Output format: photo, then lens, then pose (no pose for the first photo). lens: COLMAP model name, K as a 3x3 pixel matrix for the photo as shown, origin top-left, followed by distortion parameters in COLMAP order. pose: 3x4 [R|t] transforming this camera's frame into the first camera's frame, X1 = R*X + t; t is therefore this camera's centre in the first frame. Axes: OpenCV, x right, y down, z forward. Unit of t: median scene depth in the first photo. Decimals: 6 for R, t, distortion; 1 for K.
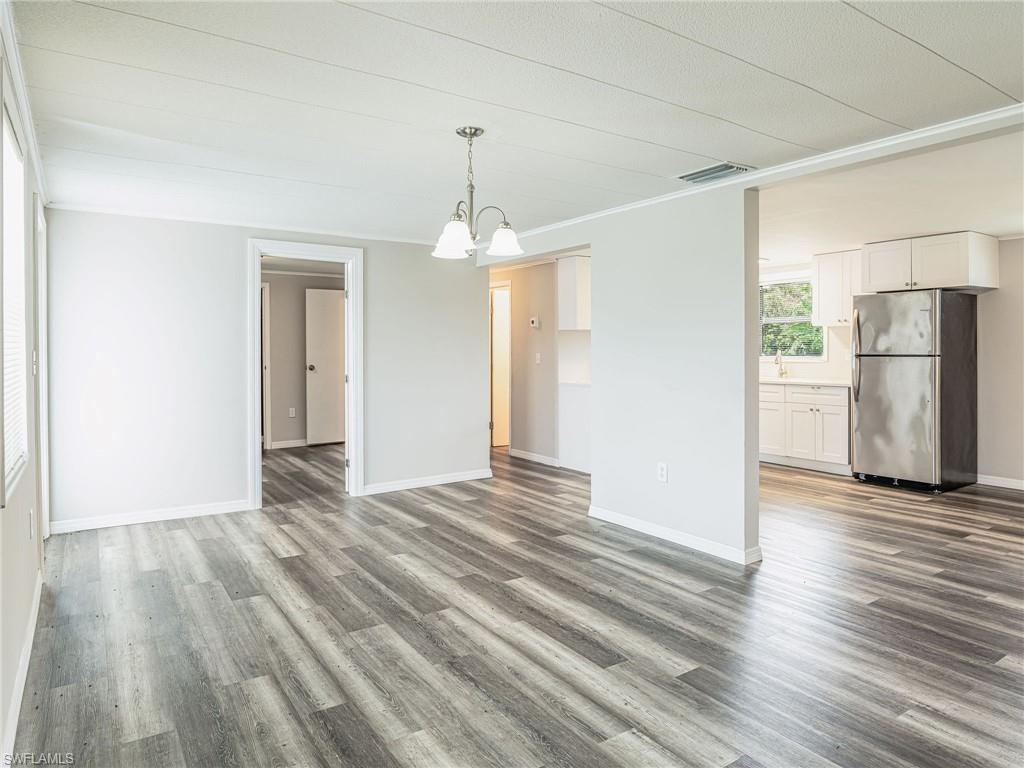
lens RADIAL K [[633.6, 0, 517.7], [0, 633.6, 374.0], [0, 0, 1]] dist [-0.004650, 0.000208]
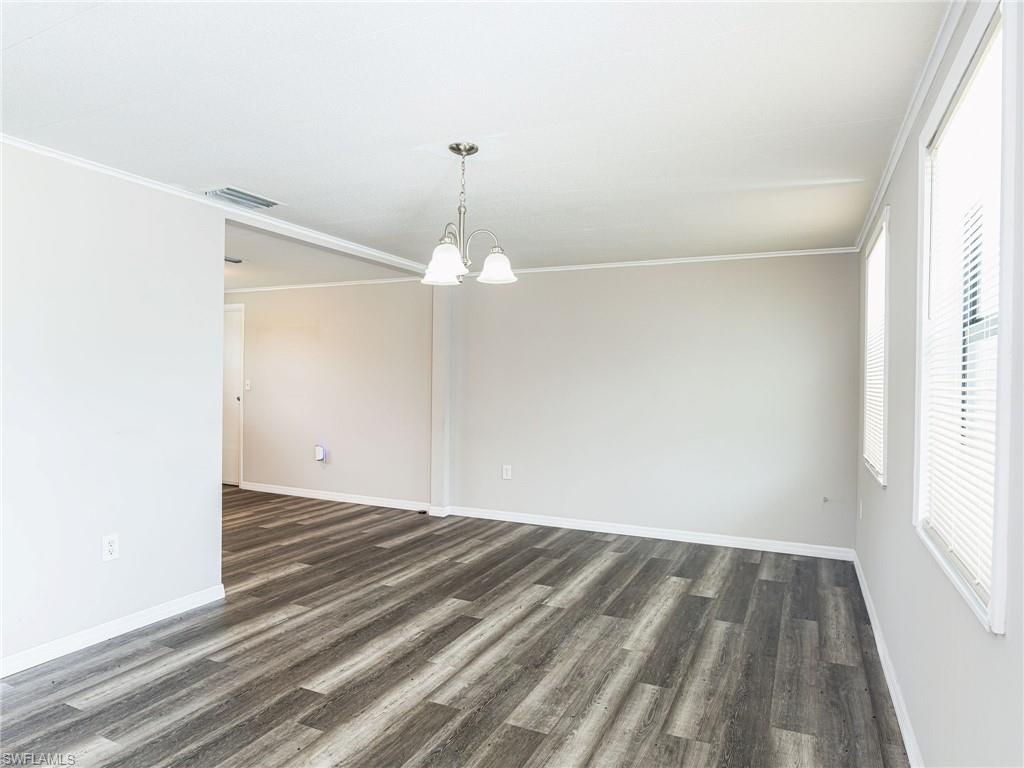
lens RADIAL K [[633.6, 0, 517.2], [0, 633.6, 385.6], [0, 0, 1]] dist [-0.004650, 0.000208]
pose [[-0.514432, -0.008260, 0.857492, -0.938223], [0.019771, 0.999574, 0.021490, -0.052464], [-0.857303, 0.028008, -0.514049, 1.440788]]
